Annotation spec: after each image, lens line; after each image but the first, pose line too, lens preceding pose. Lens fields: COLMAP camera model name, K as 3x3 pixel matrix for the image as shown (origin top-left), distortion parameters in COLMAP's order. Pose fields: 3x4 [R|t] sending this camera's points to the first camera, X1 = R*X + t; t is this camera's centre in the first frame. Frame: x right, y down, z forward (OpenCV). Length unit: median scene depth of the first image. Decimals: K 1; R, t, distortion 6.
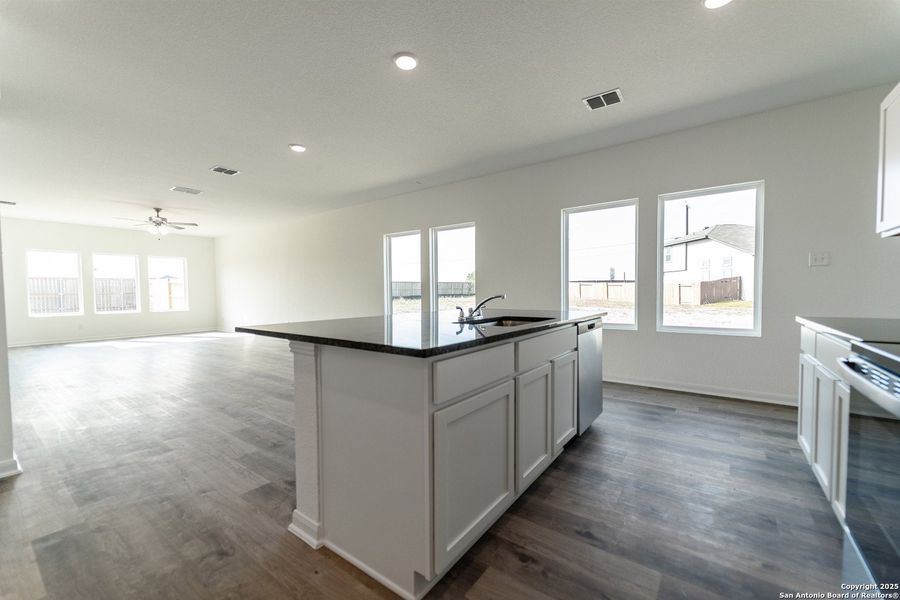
lens RADIAL K [[364.7, 0, 450.1], [0, 364.7, 304.0], [0, 0, 1]] dist [0.002995, -0.001922]
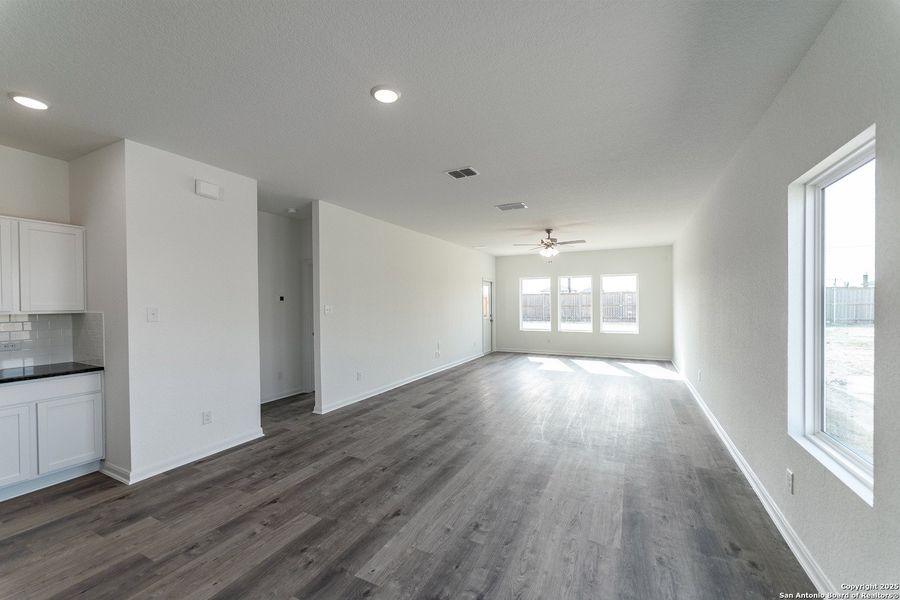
lens RADIAL K [[364.7, 0, 449.7], [0, 364.7, 304.2], [0, 0, 1]] dist [0.002995, -0.001922]
pose [[0.169190, 0.012451, -0.985505, 0.262551], [-0.027726, 0.999585, 0.007869, -0.204164], [0.985193, 0.025993, 0.169465, 1.760119]]
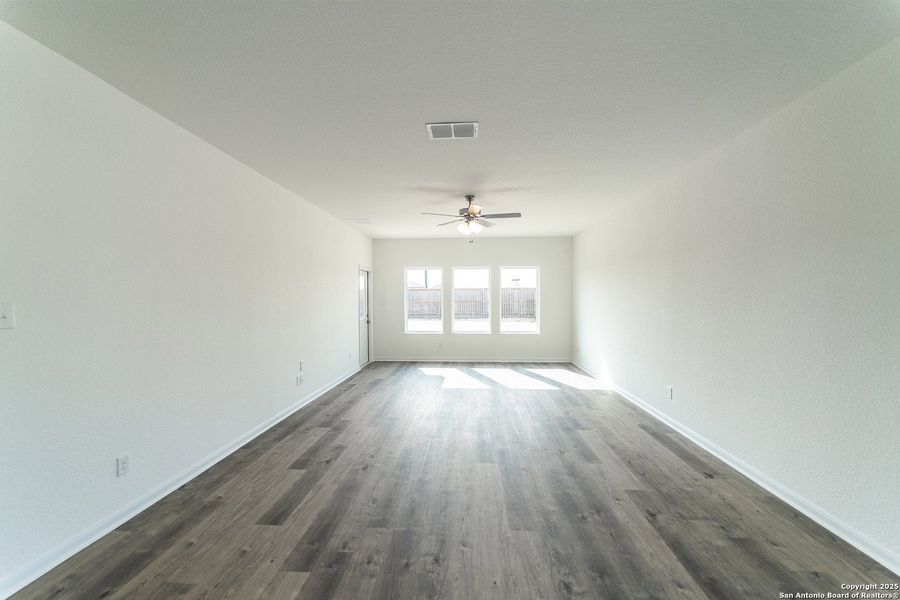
lens RADIAL K [[364.7, 0, 446.1], [0, 364.7, 303.4], [0, 0, 1]] dist [0.002995, -0.001922]
pose [[0.536472, 0.020763, -0.843662, -0.748585], [-0.029868, 0.999538, 0.005607, -0.194018], [0.843389, 0.022191, 0.536845, 1.799603]]
